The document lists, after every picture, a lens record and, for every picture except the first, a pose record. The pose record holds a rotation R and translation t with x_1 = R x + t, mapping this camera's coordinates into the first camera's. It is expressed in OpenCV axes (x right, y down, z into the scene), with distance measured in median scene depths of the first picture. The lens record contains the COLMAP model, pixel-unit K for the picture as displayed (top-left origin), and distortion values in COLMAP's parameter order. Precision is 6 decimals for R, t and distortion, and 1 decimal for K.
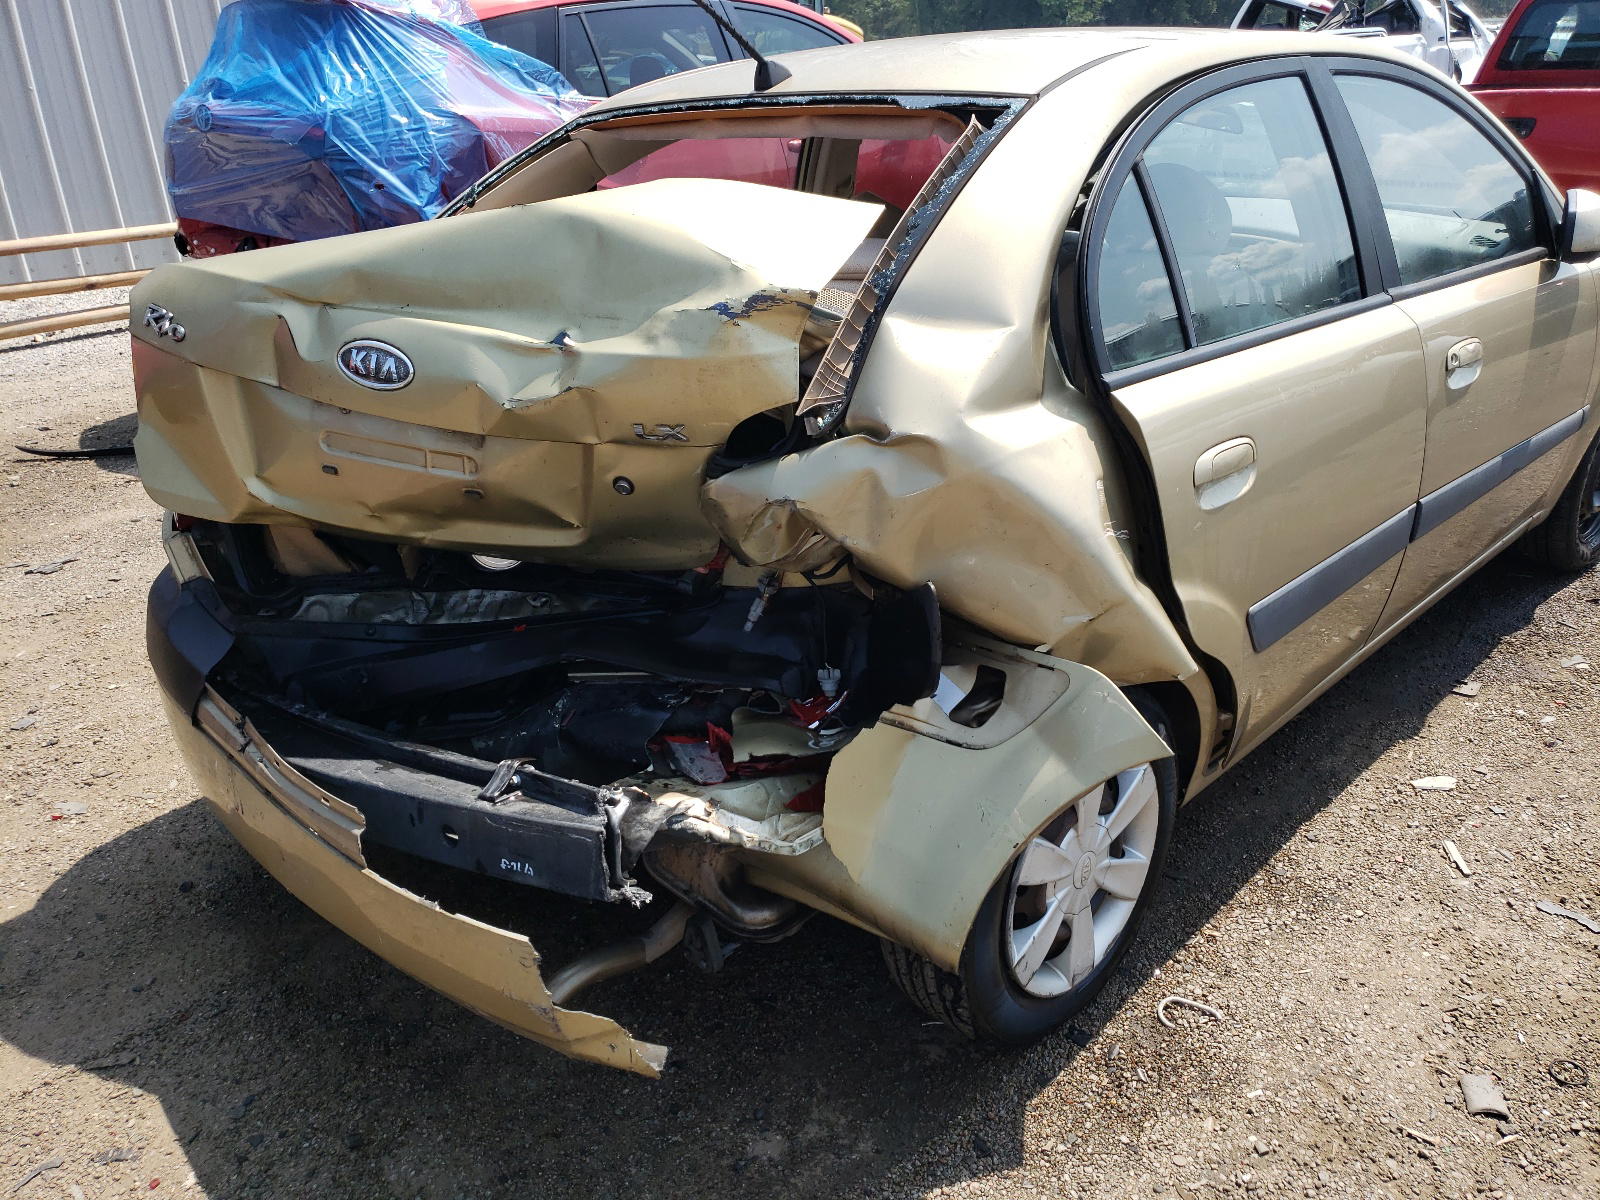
lens RADIAL K [[1194.8, 0, 810.4], [0, 1194.8, 597.6], [0, 0, 1]] dist [0.029990, -0.000852]
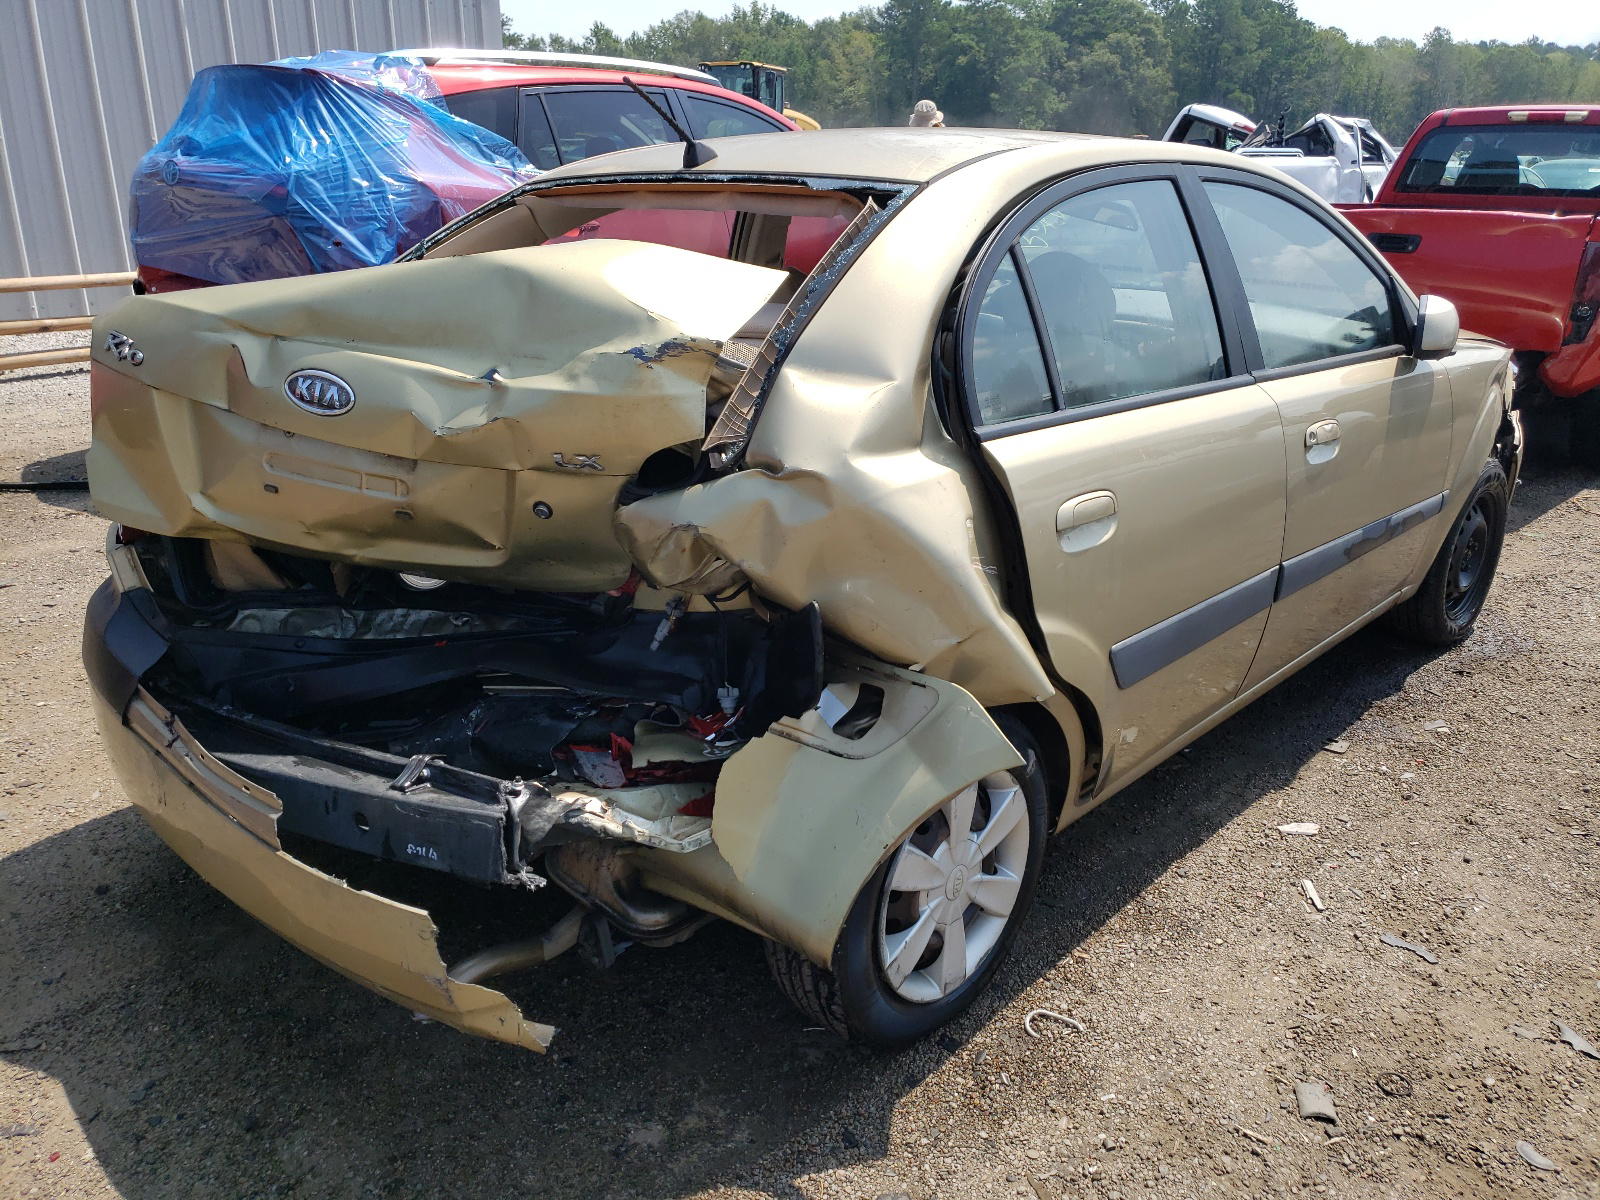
lens RADIAL K [[1194.8, 0, 800.9], [0, 1194.8, 585.3], [0, 0, 1]] dist [0.029990, -0.000852]
pose [[0.998645, 0.036237, 0.037348, 0.038705], [-0.033369, 0.996645, -0.074736, 0.045952], [-0.039931, 0.073389, 0.996504, -0.089456]]
